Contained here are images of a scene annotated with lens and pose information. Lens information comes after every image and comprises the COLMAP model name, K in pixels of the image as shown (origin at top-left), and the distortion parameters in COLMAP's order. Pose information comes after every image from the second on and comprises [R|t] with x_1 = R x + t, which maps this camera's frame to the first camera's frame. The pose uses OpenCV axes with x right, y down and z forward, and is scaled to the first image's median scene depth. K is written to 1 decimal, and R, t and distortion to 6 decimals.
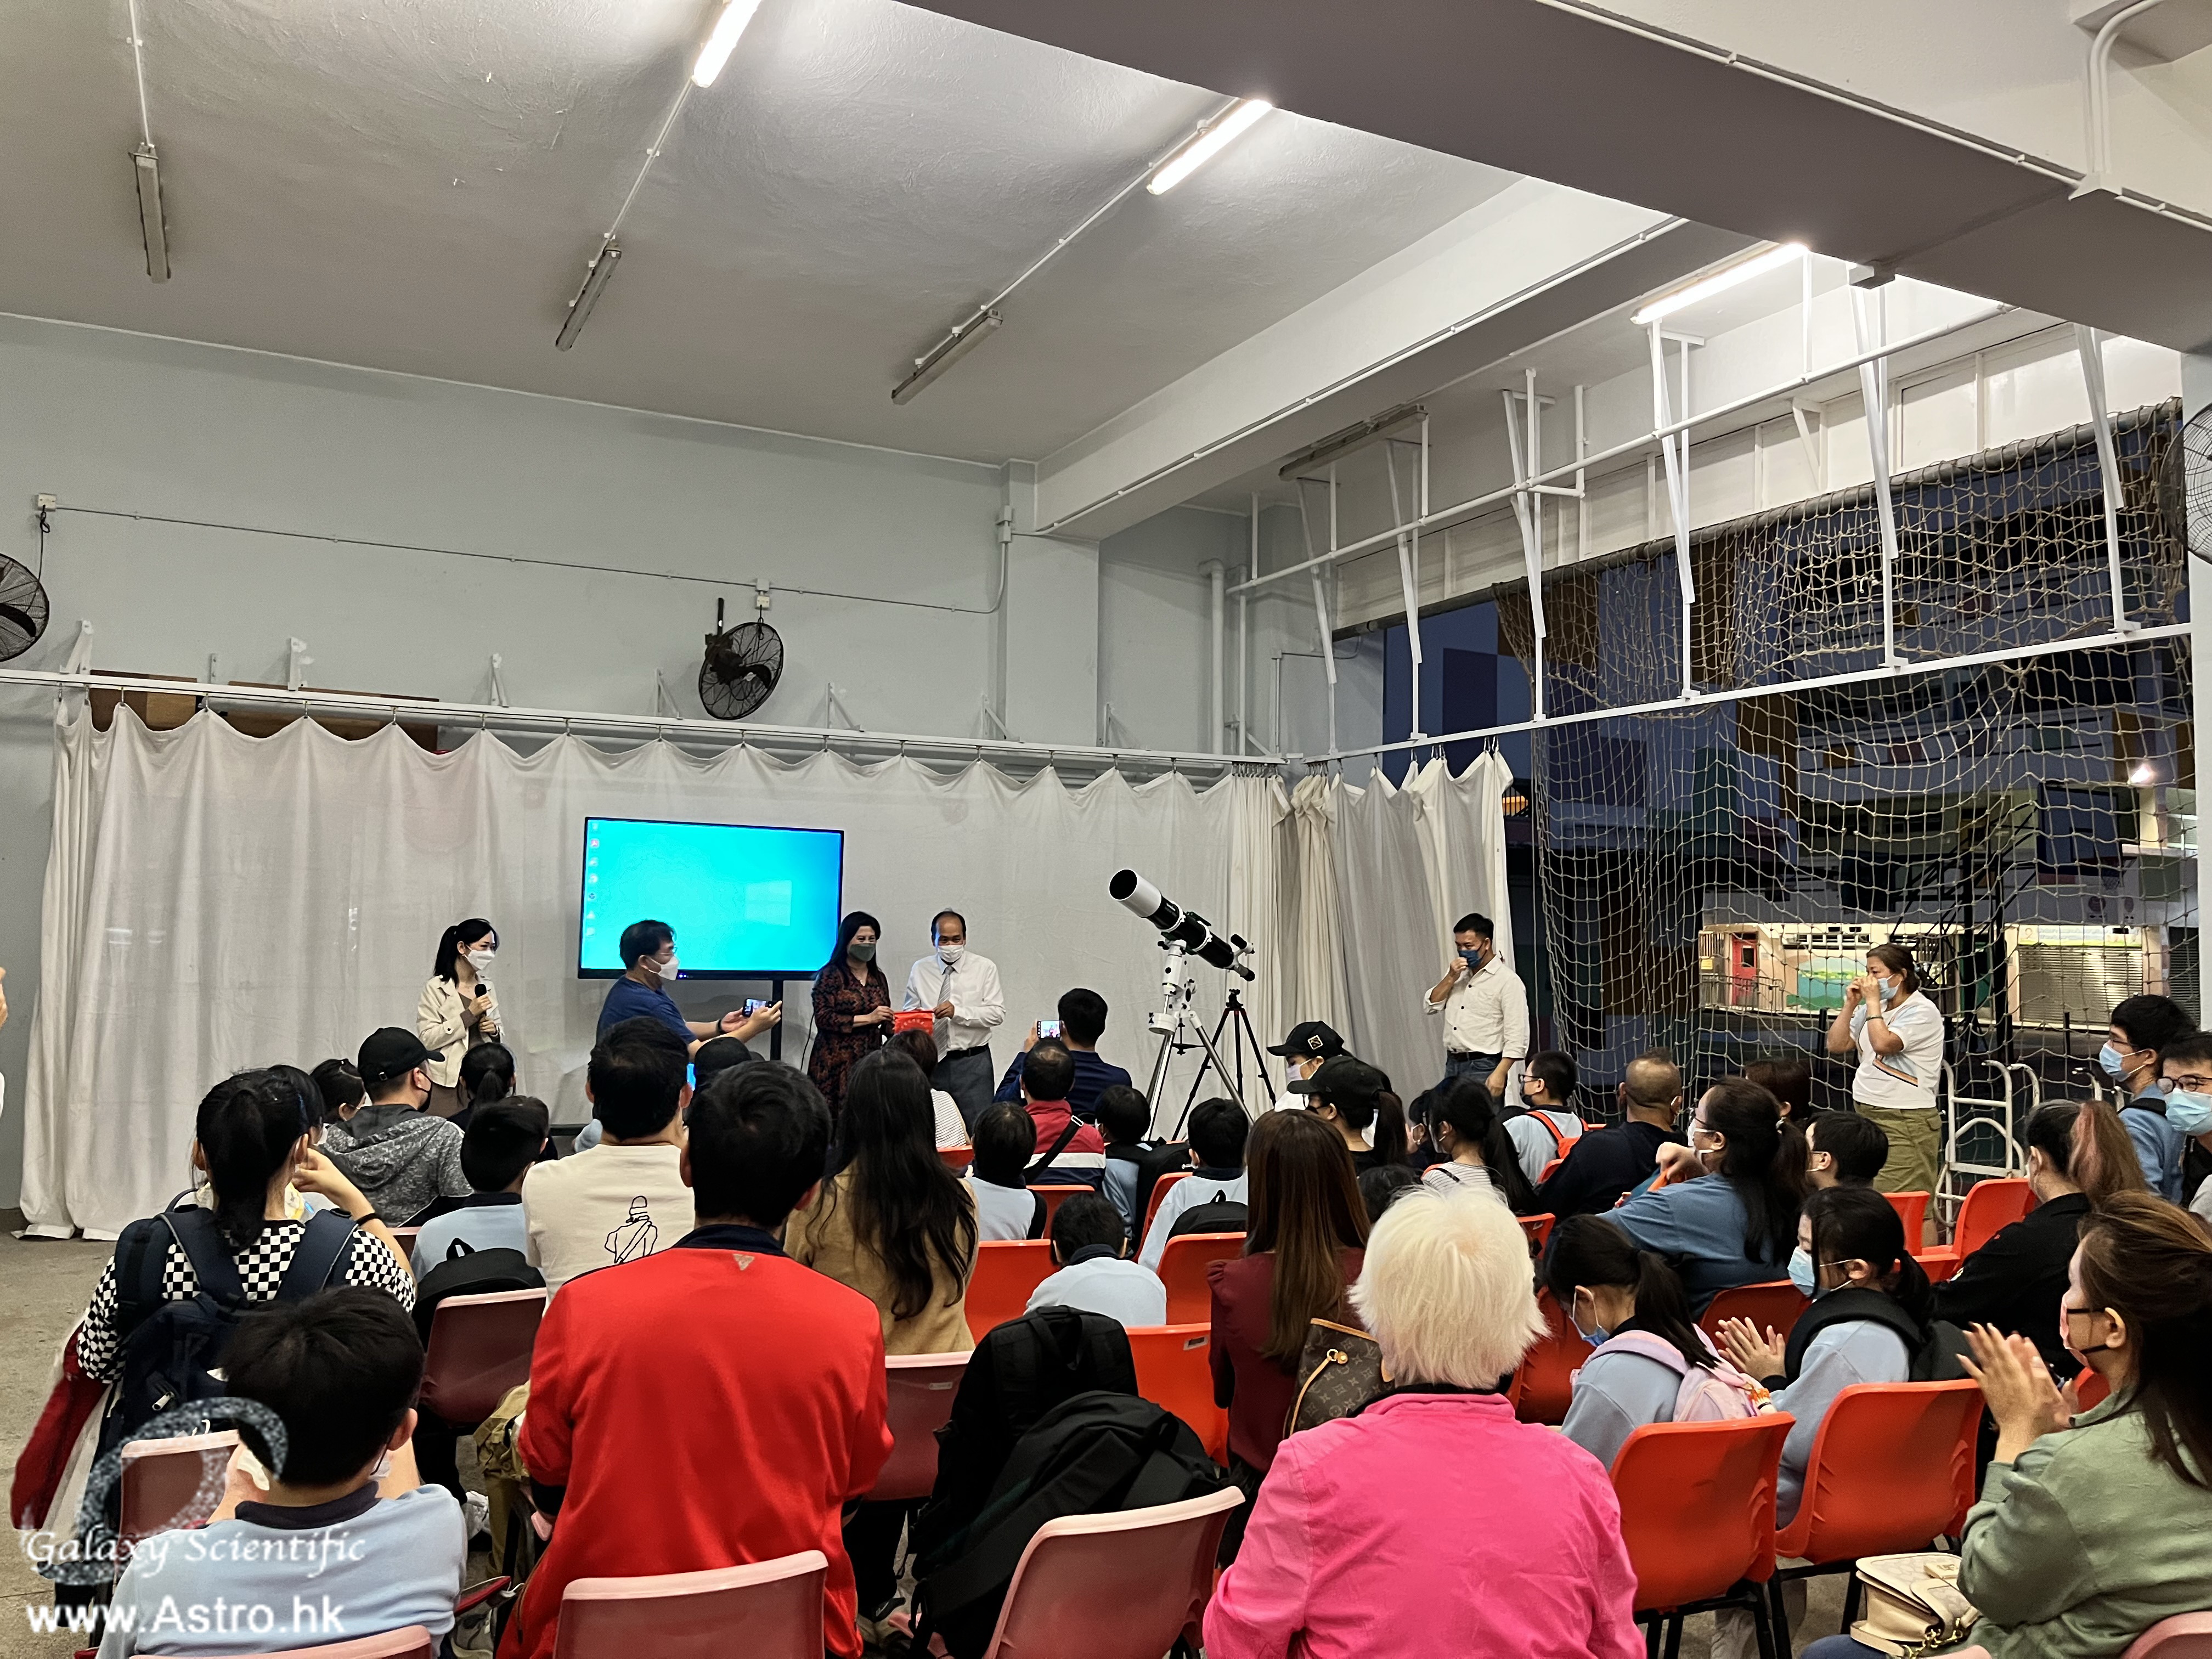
lens RADIAL K [[1680.1, 0, 1099.5], [0, 1680.1, 852.1], [0, 0, 1]] dist [0.048453, -0.072595]
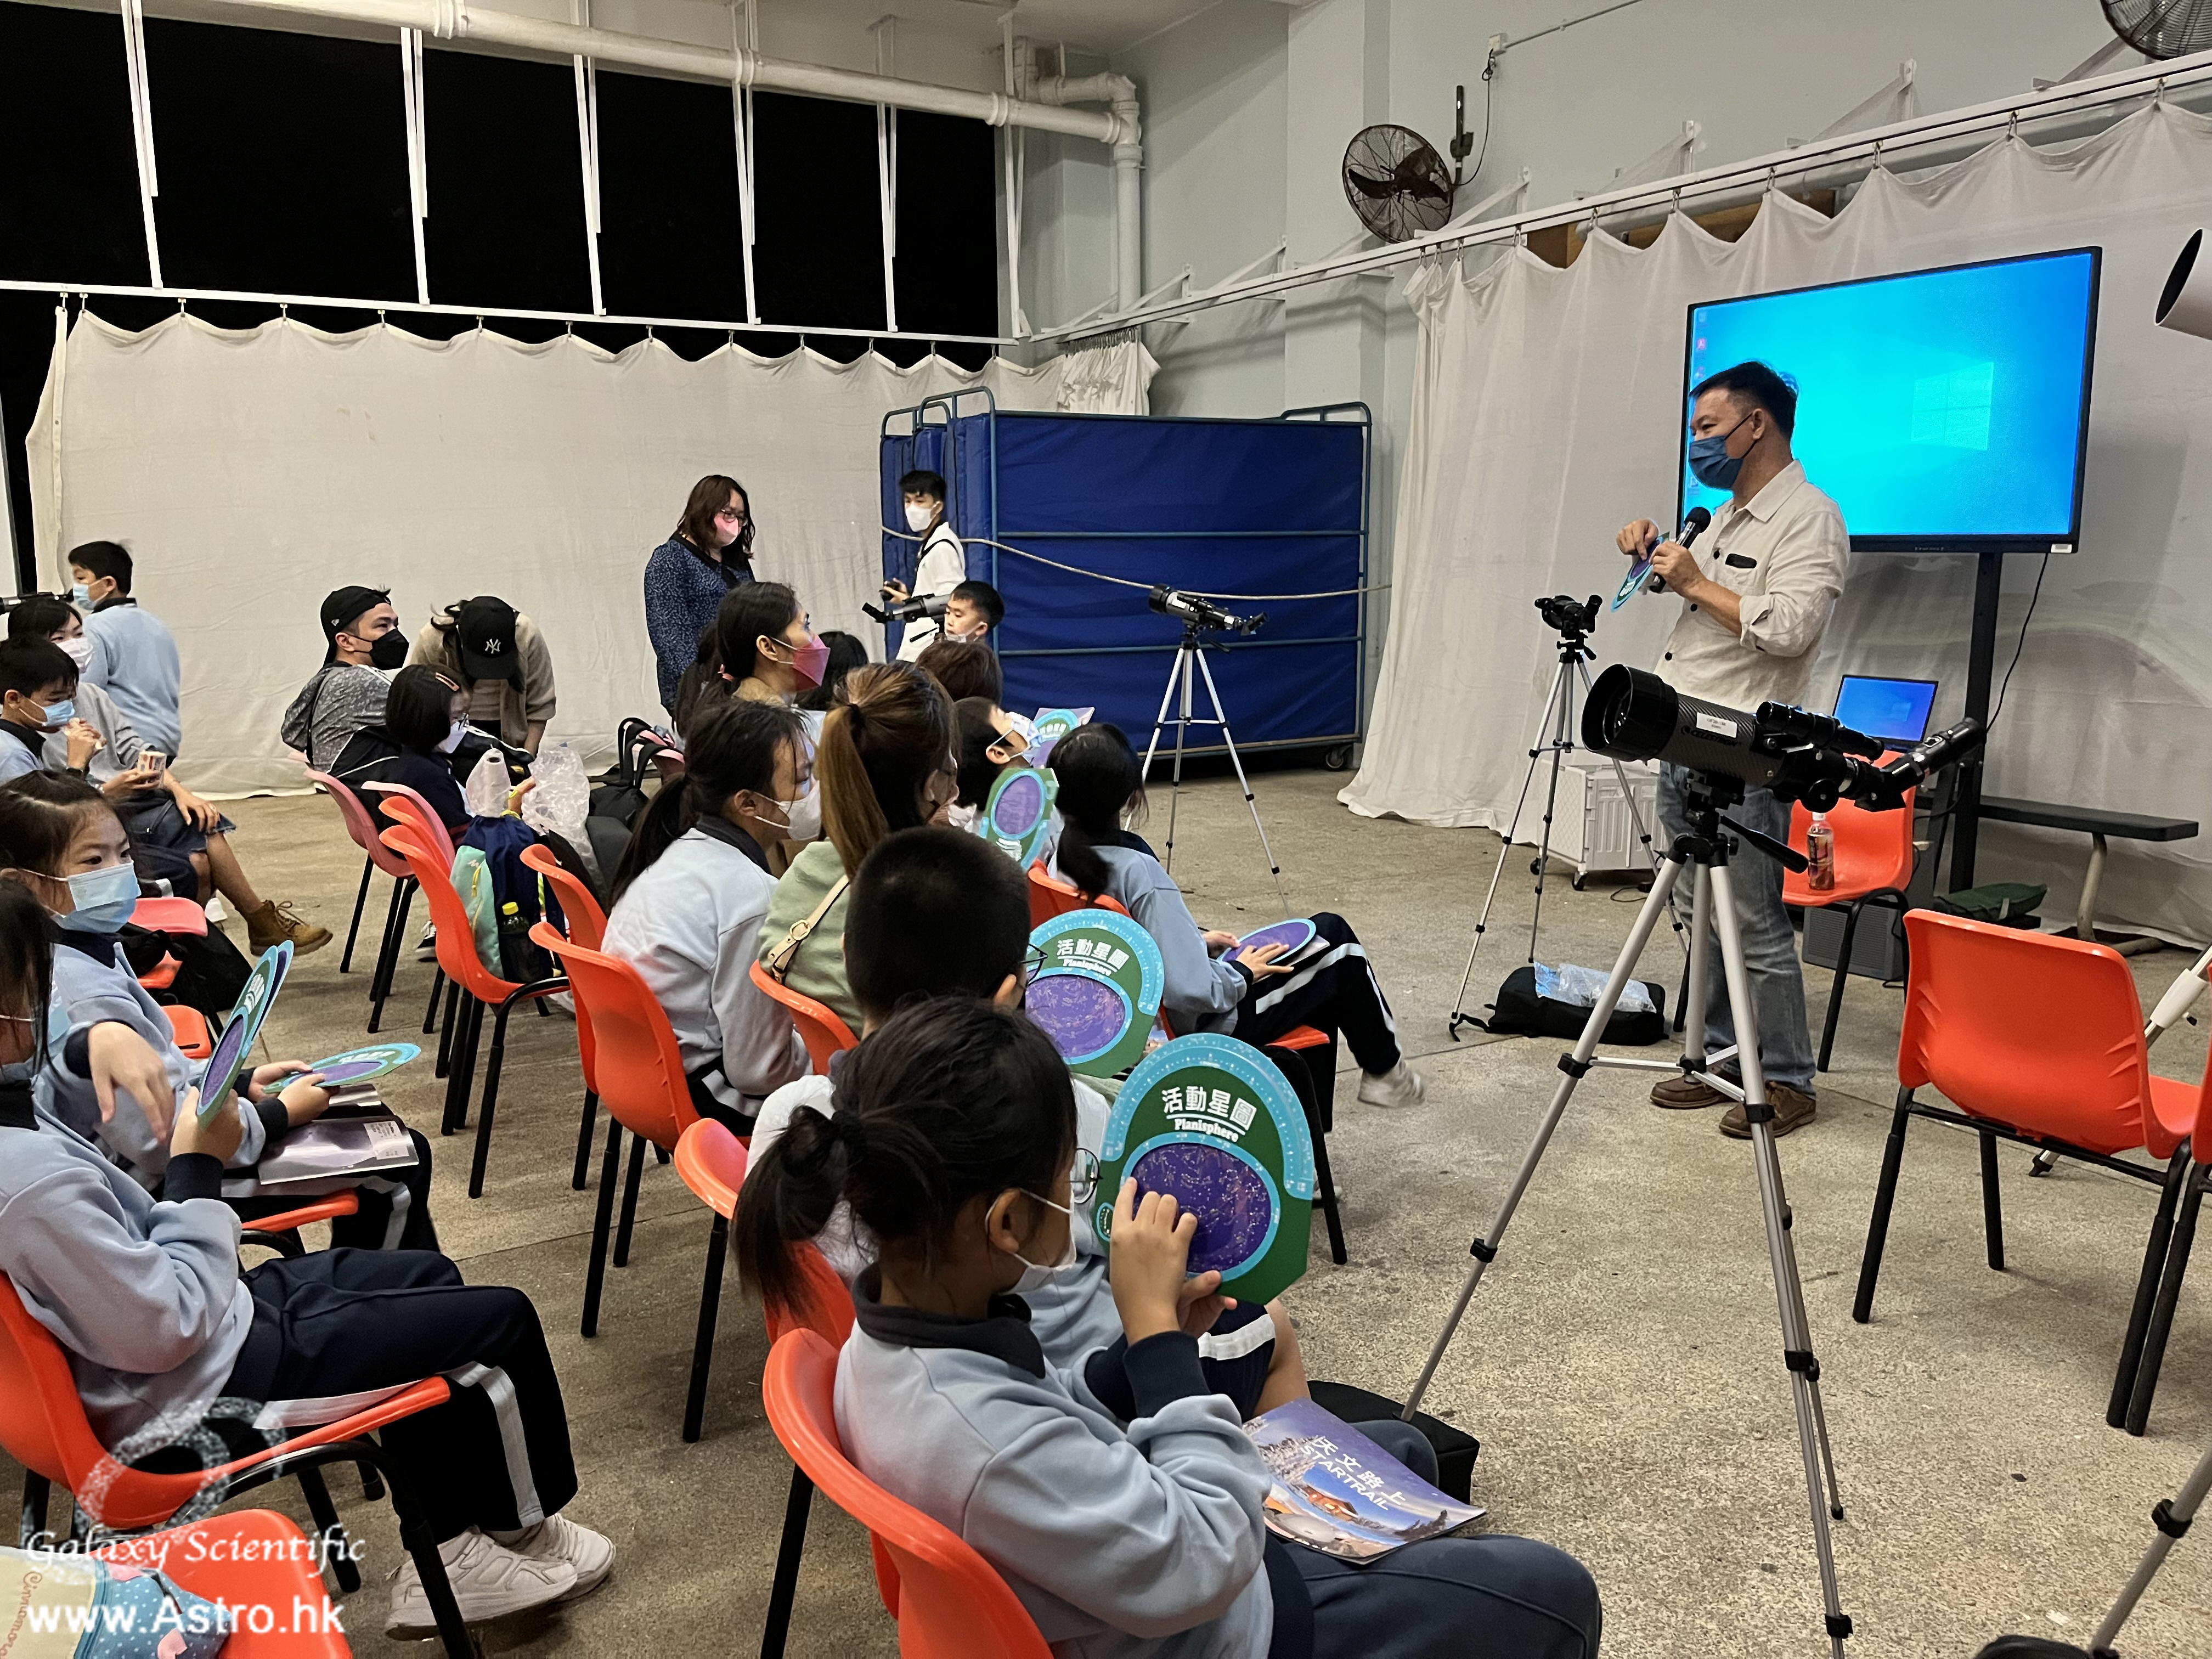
lens RADIAL K [[1680.1, 0, 1110.0], [0, 1680.1, 828.1], [0, 0, 1]] dist [0.048453, -0.072595]
pose [[0.045185, 0.151043, -0.987494, 0.330723], [0.066785, 0.985835, 0.153845, 0.057128], [0.996744, -0.072902, 0.034457, 0.654581]]
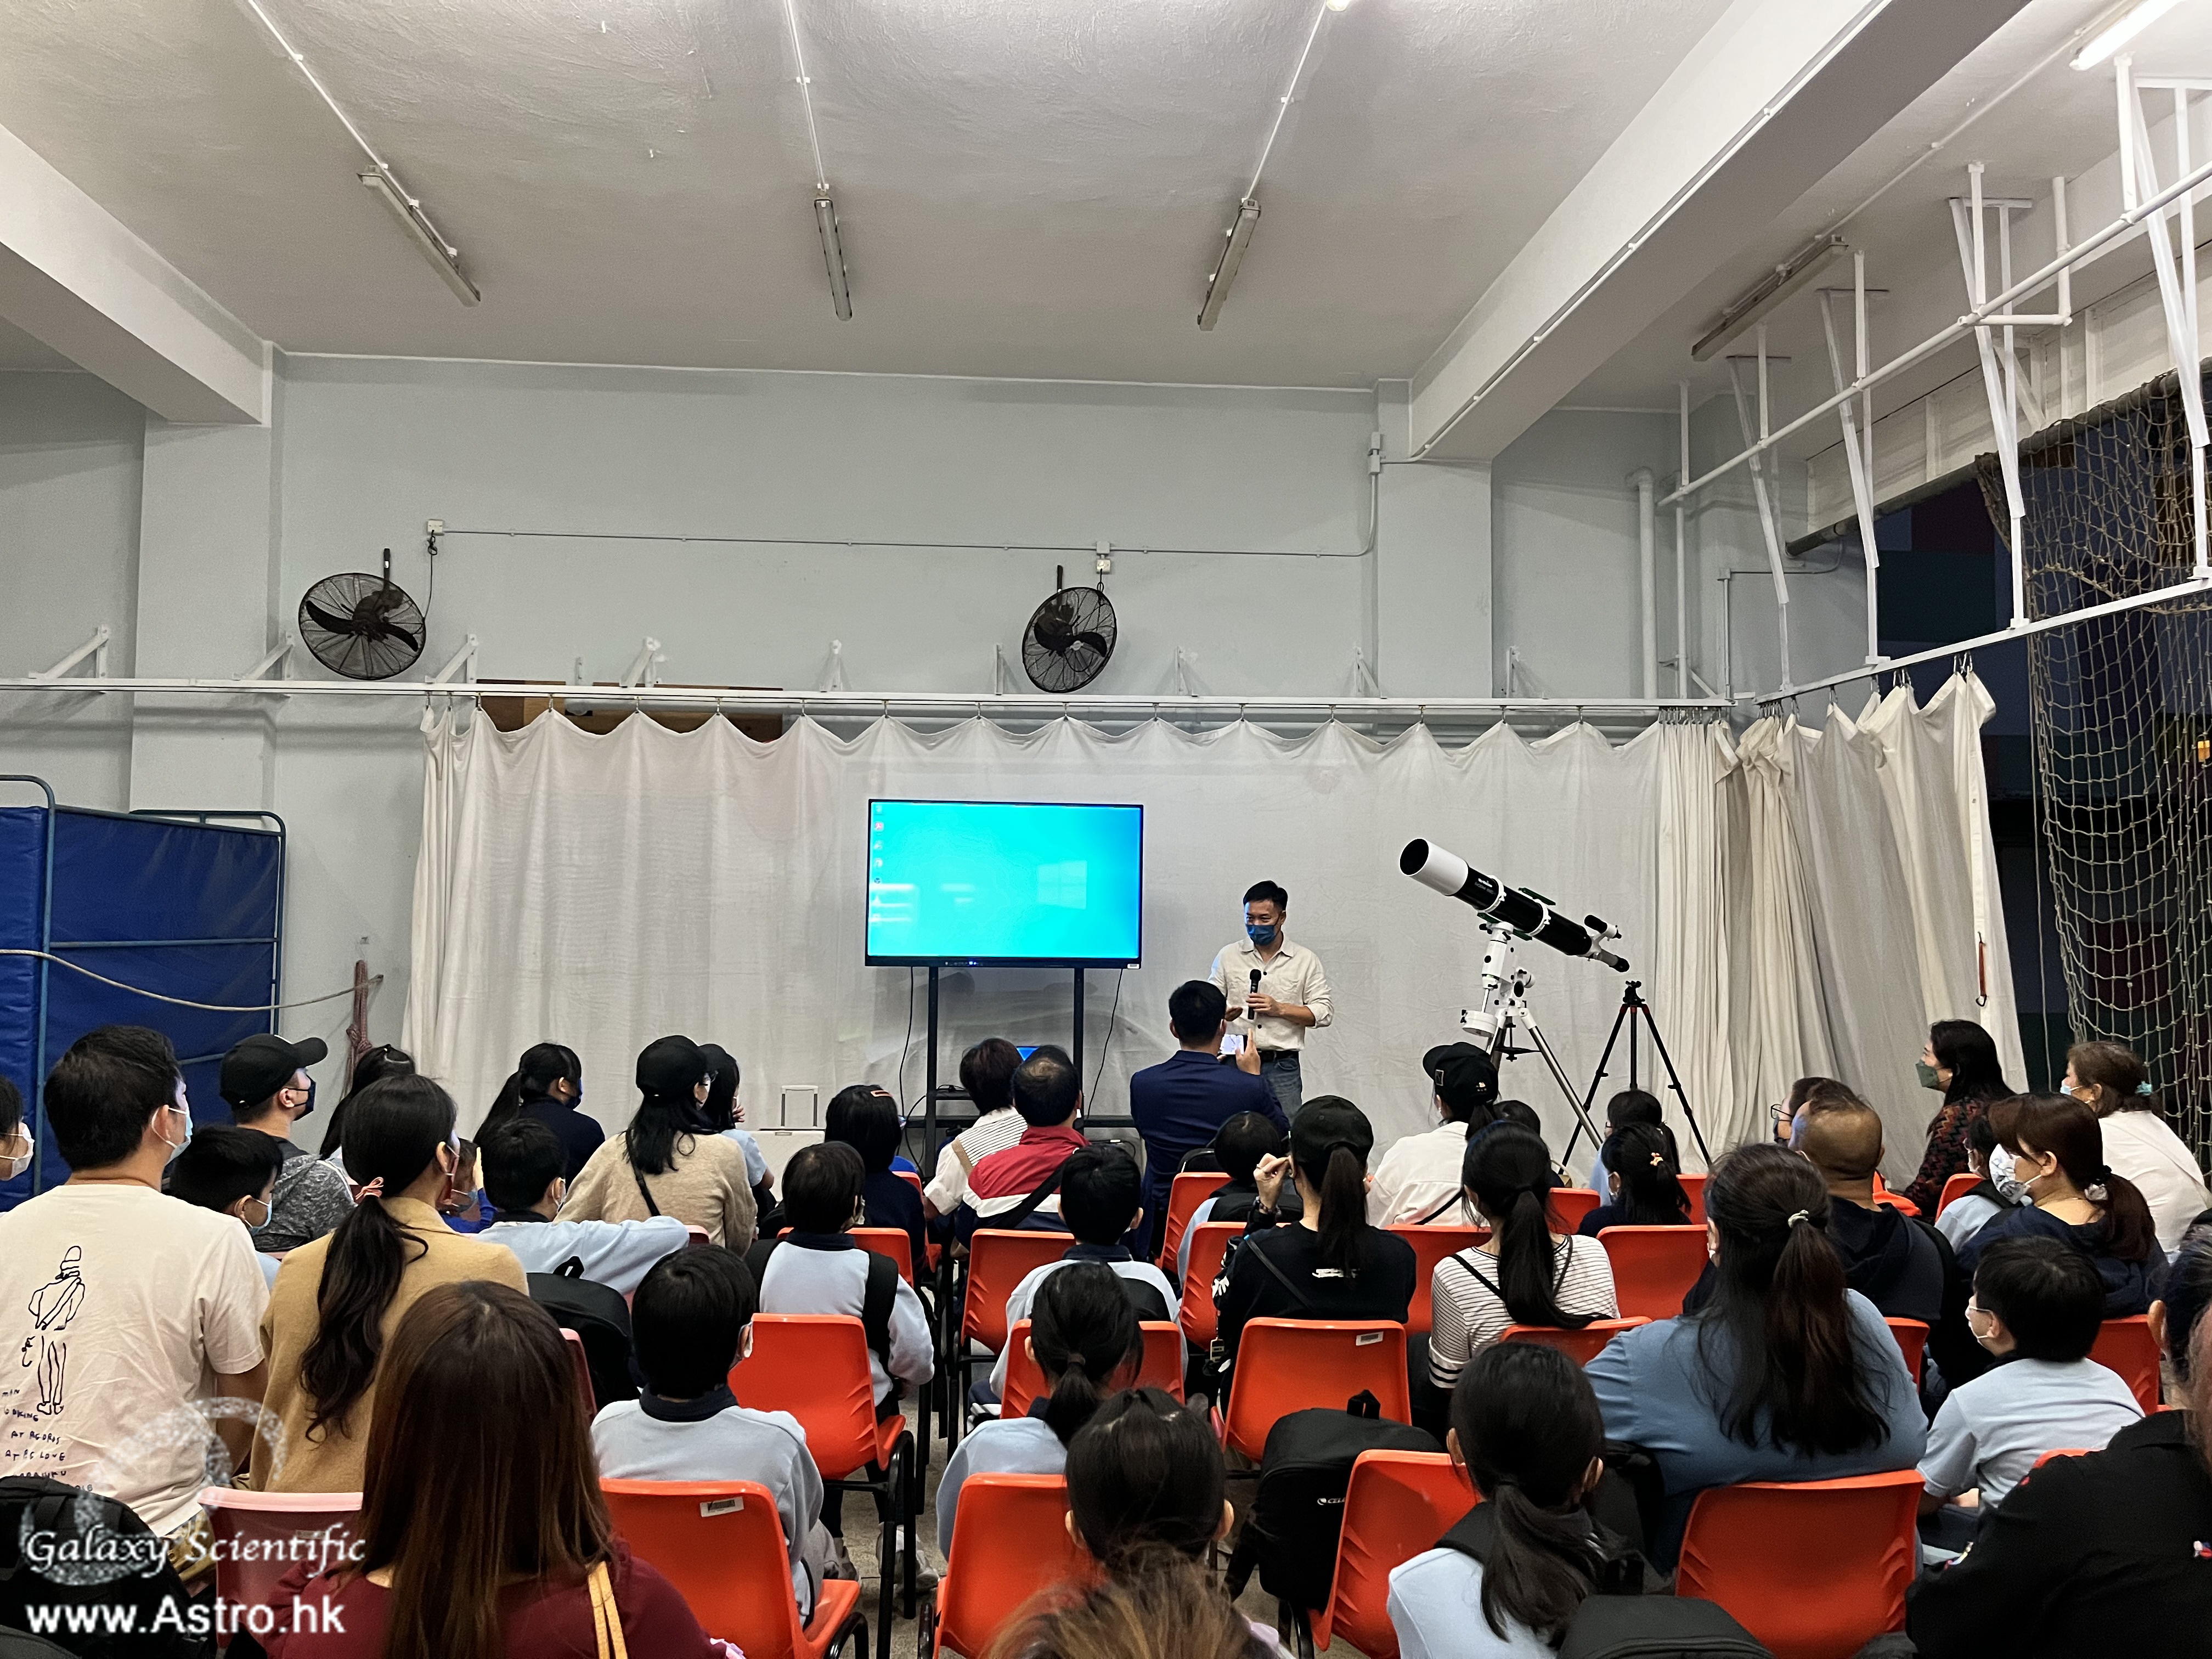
lens RADIAL K [[1680.1, 0, 1105.0], [0, 1680.1, 843.7], [0, 0, 1]] dist [0.048453, -0.072595]
pose [[0.925426, -0.025577, -0.378063, 0.164680], [0.027930, 0.999610, 0.000739, 0.006824], [0.377897, -0.011243, 0.925779, 0.140546]]
